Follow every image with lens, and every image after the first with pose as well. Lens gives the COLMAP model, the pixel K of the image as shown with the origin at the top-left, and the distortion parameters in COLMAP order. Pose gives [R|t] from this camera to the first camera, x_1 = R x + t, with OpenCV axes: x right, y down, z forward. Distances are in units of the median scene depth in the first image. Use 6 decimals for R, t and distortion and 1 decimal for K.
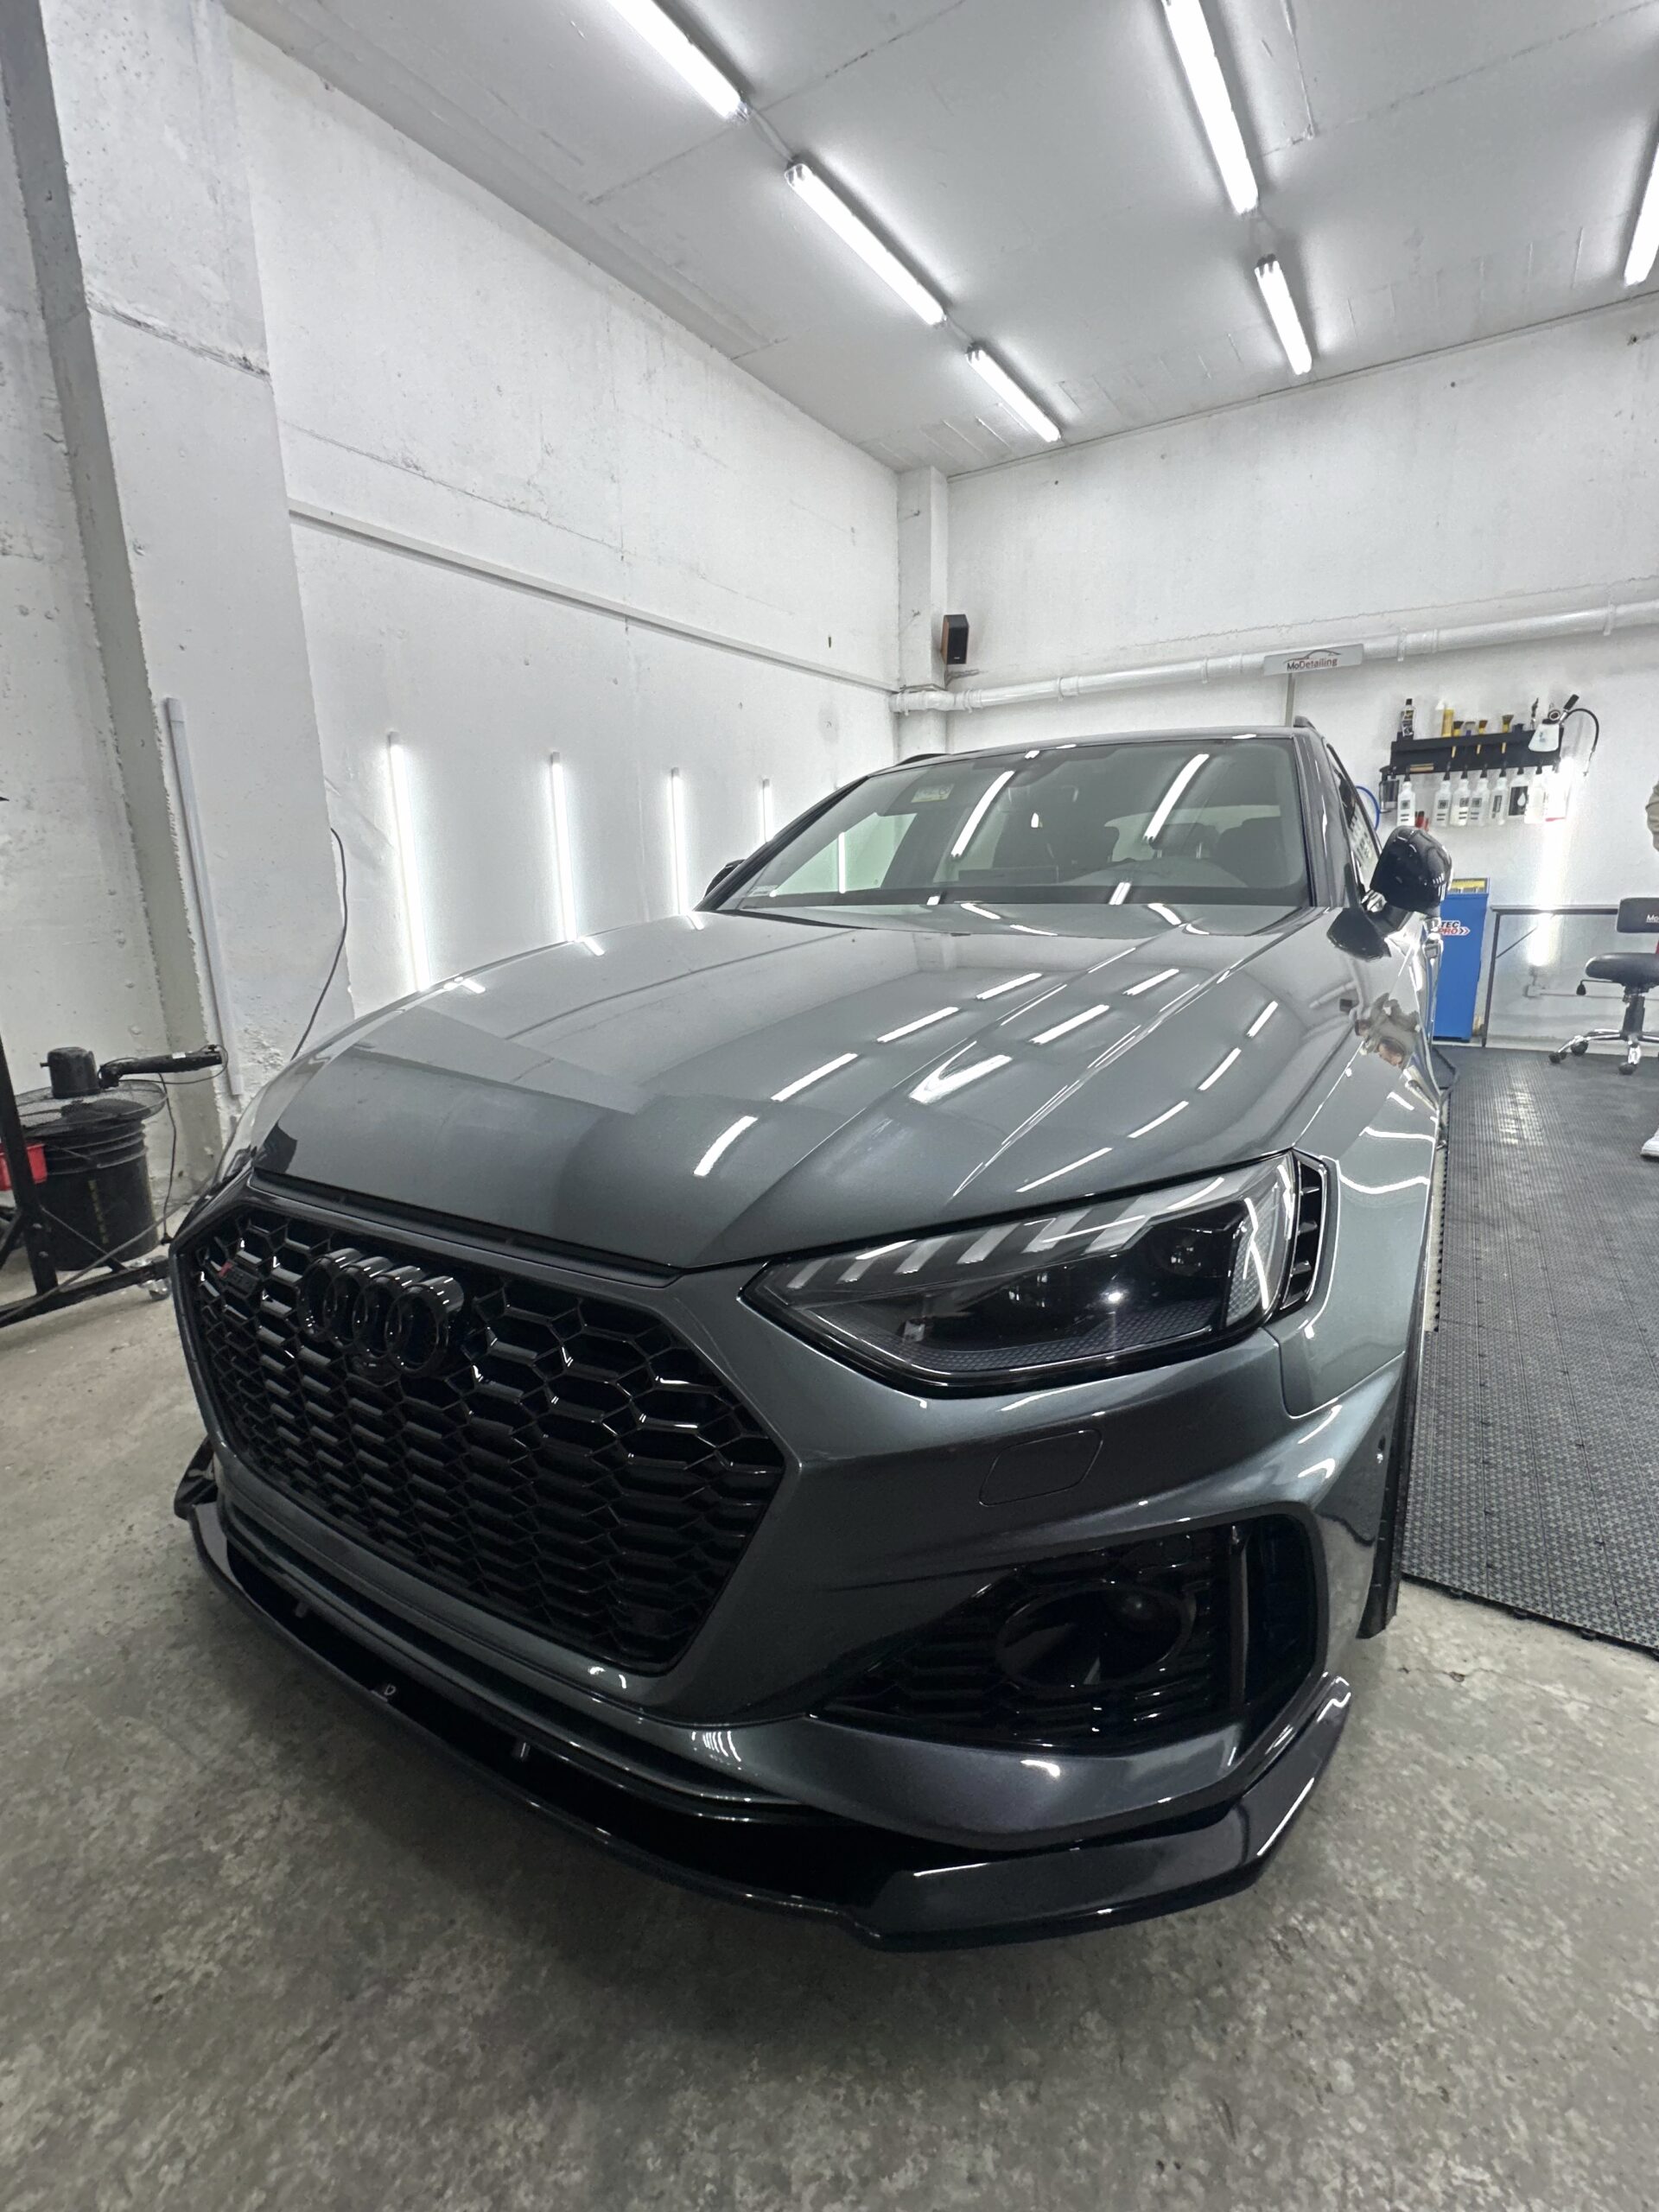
lens RADIAL K [[973.5, 0, 831.5], [0, 973.5, 1108.3], [0, 0, 1]] dist [-0.001999, 0.000157]
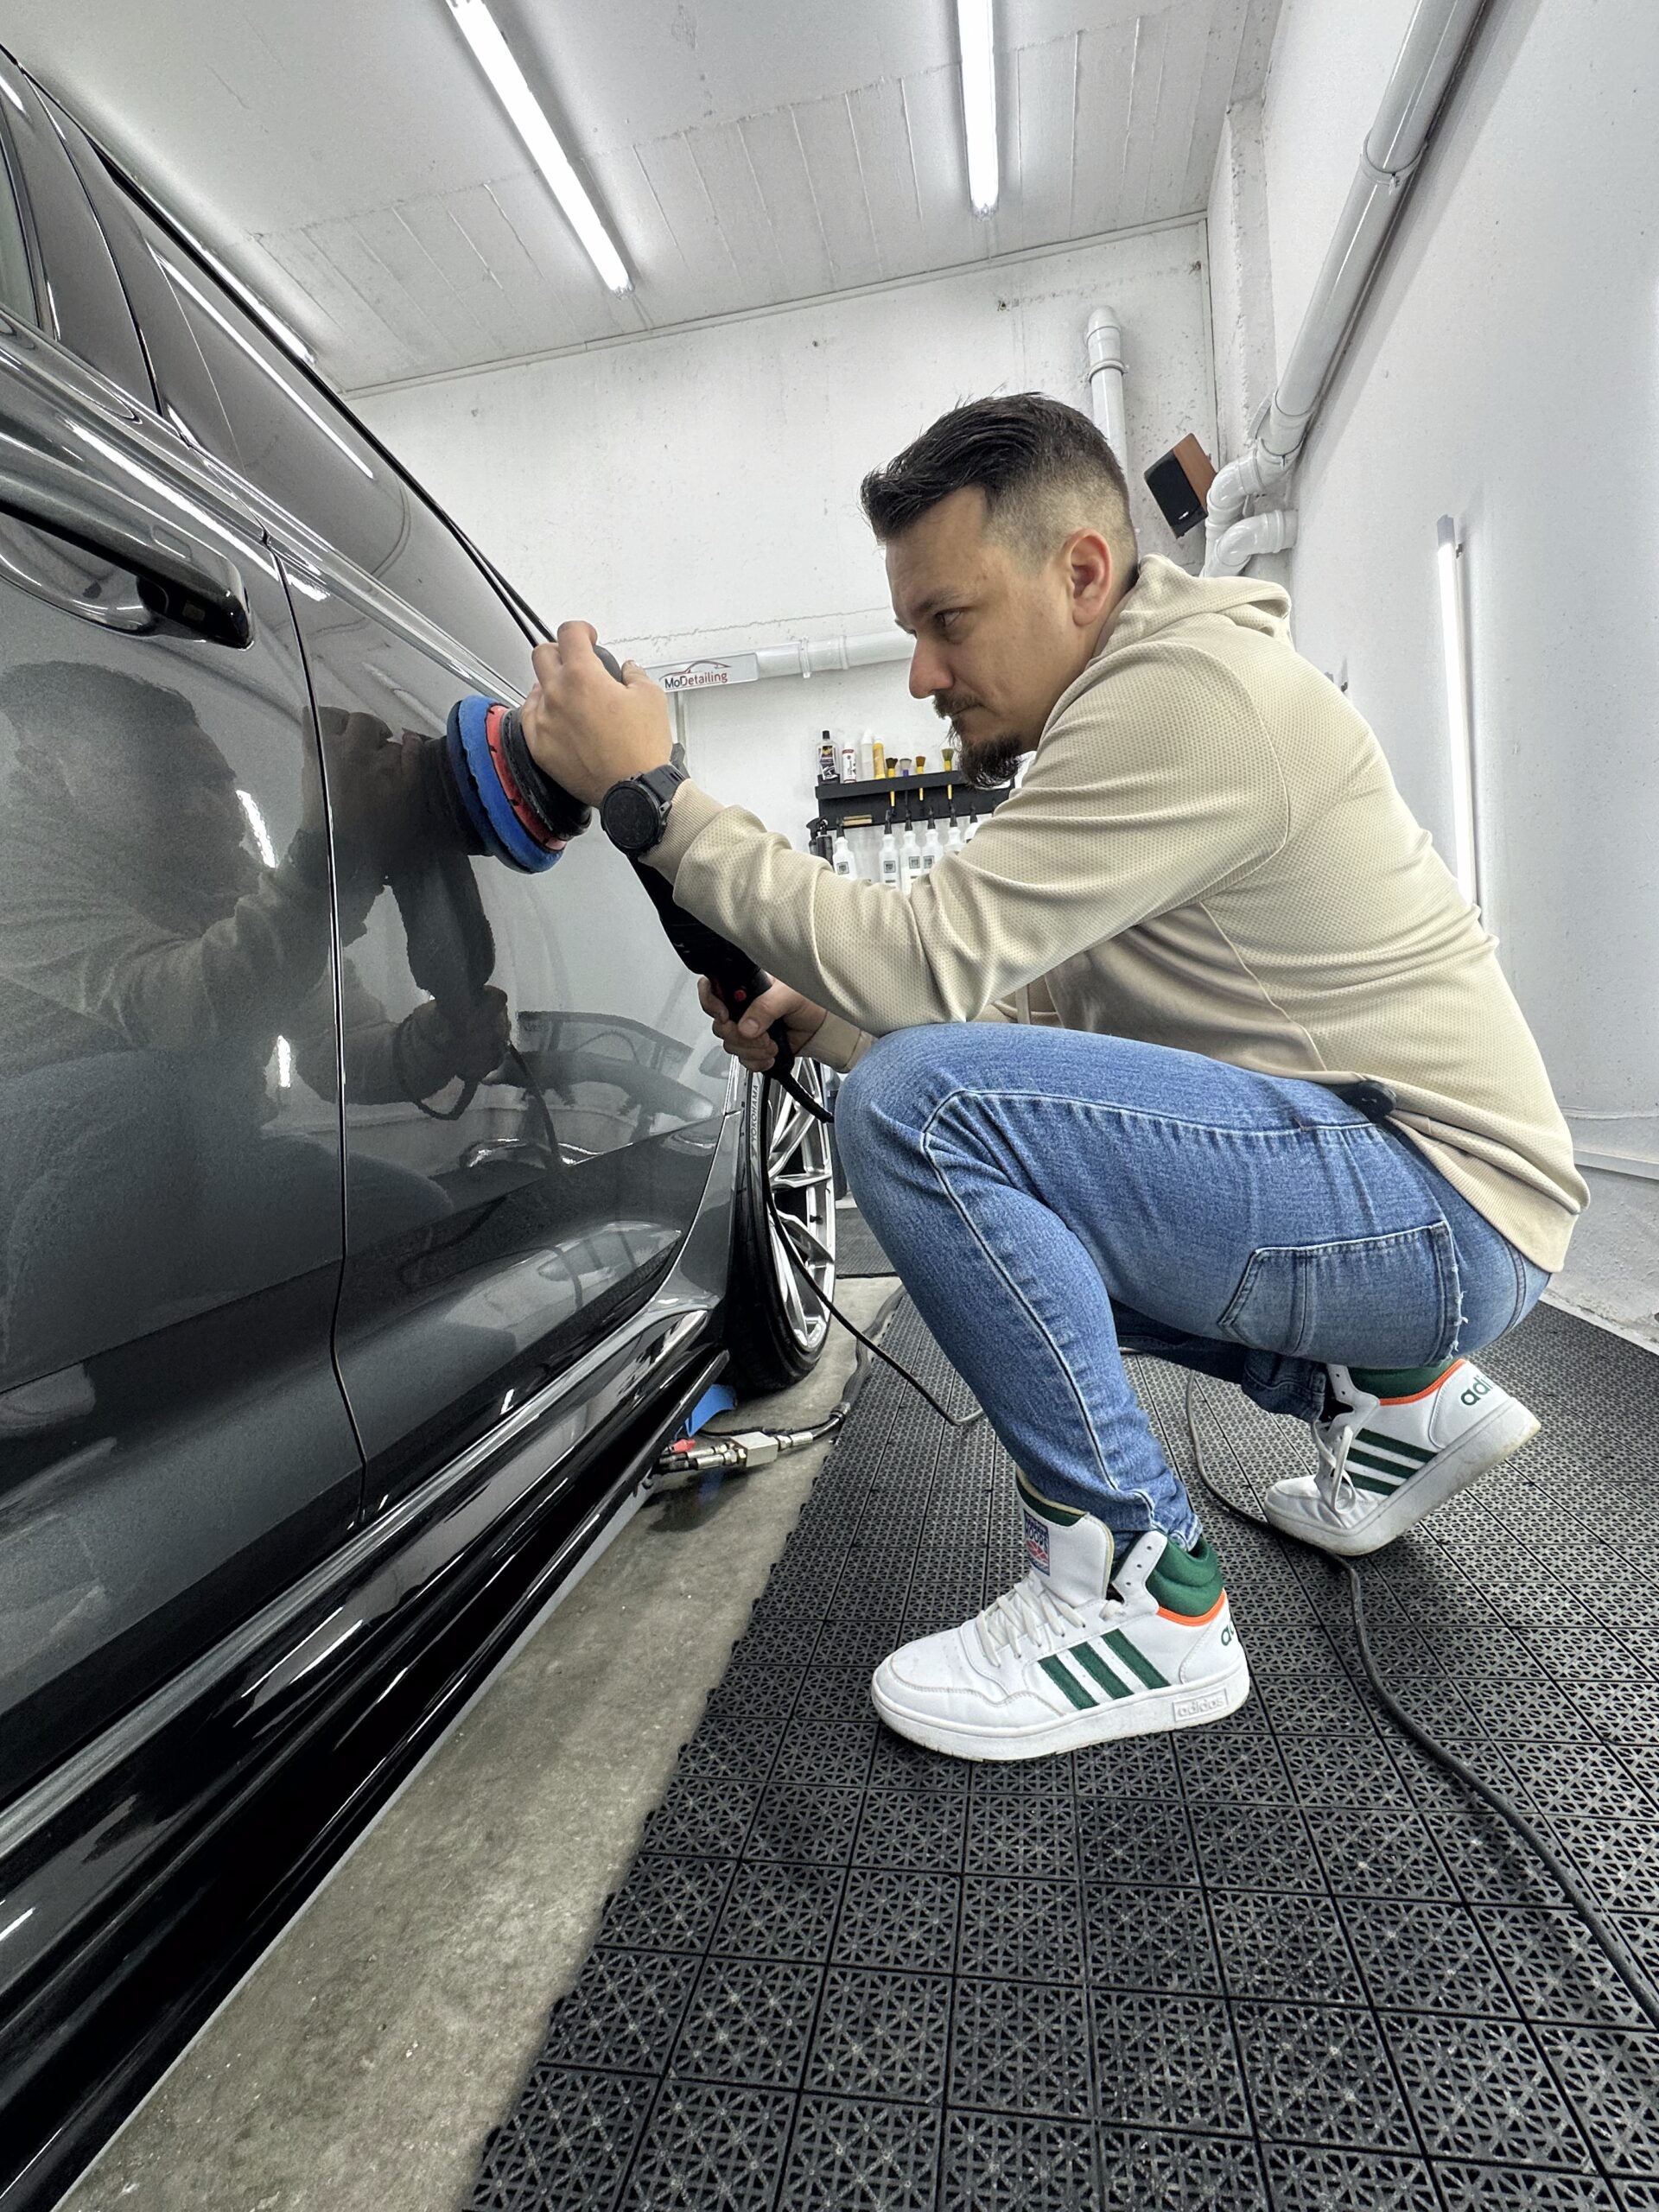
lens RADIAL K [[1050.6, 0, 839.0], [0, 1050.6, 1103.4], [0, 0, 1]] dist [-0.001193, 0.000100]
pose [[0.924454, -0.051855, 0.377751, 0.511268], [0.132108, 0.972905, -0.189746, -0.008985], [-0.357676, 0.225316, 0.906256, 0.618990]]
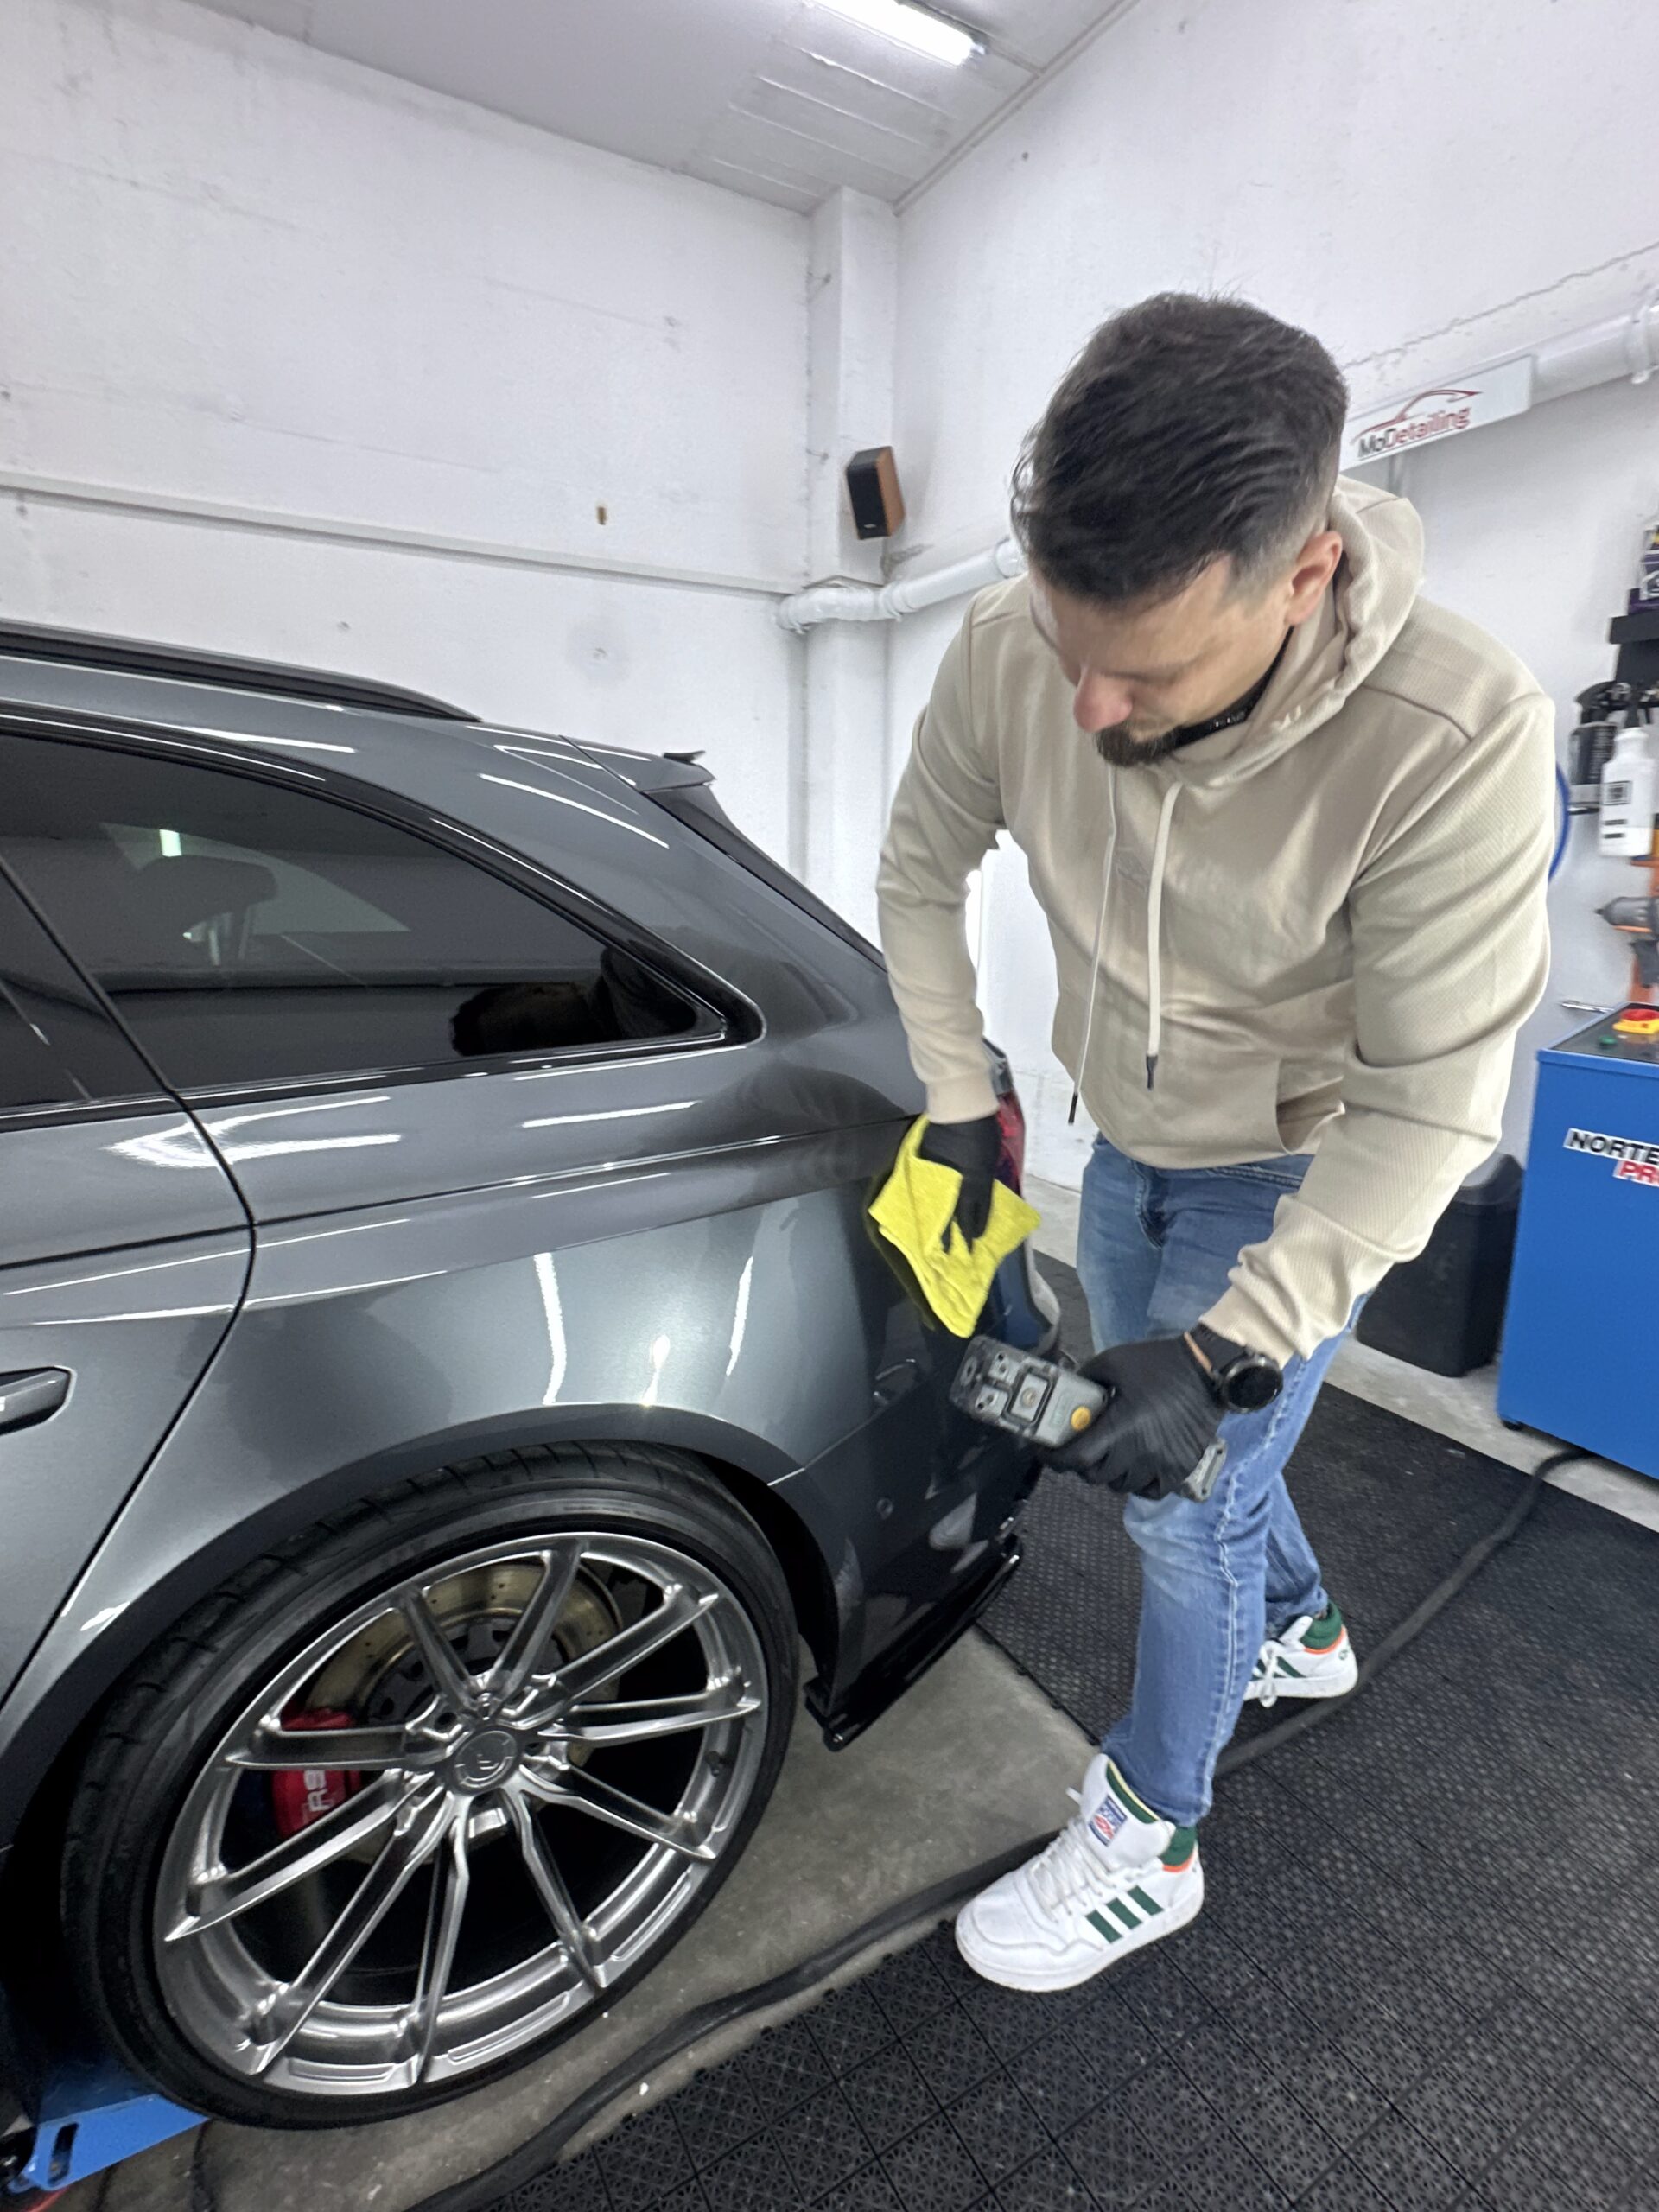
lens RADIAL K [[1079.3, 0, 833.4], [0, 1079.3, 1111.2], [0, 0, 1]] dist [-0.003956, 0.001105]
pose [[0.890944, 0.133656, -0.433998, 0.905948], [-0.131801, 0.990675, 0.034521, -0.301459], [0.434565, 0.026445, 0.900252, 0.913955]]
